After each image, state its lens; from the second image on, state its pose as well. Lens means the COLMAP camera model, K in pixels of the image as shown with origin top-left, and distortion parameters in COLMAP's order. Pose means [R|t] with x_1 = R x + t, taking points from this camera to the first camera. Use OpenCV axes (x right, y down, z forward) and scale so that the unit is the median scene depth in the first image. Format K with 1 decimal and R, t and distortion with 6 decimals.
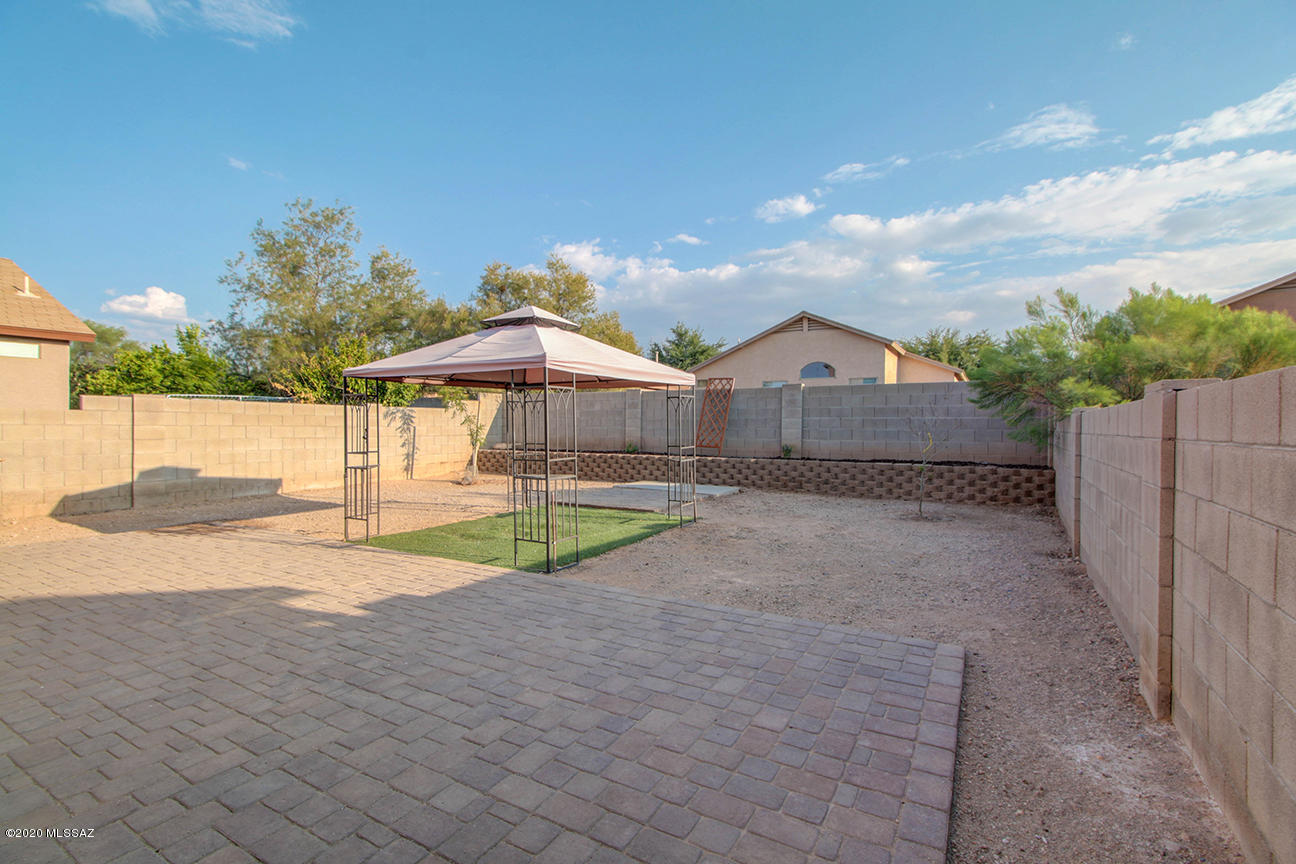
lens RADIAL K [[596.9, 0, 651.8], [0, 596.9, 436.0], [0, 0, 1]] dist [0.025589, -0.012617]
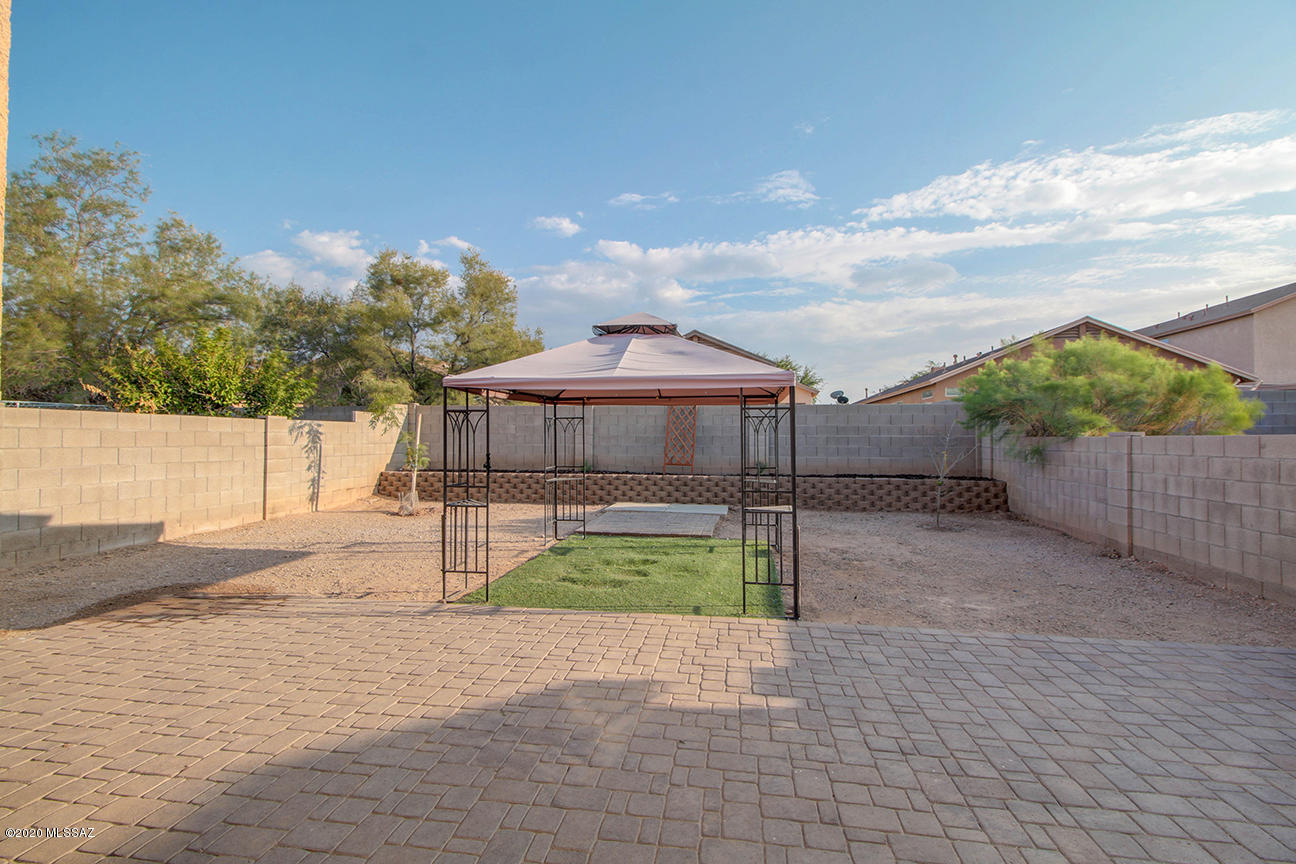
lens RADIAL K [[596.9, 0, 637.8], [0, 596.9, 427.7], [0, 0, 1]] dist [0.025589, -0.012617]
pose [[0.930539, 0.005619, 0.366150, -0.287328], [0.006546, 0.999467, -0.031976, -0.010111], [-0.366134, 0.032151, 0.930006, 0.103937]]
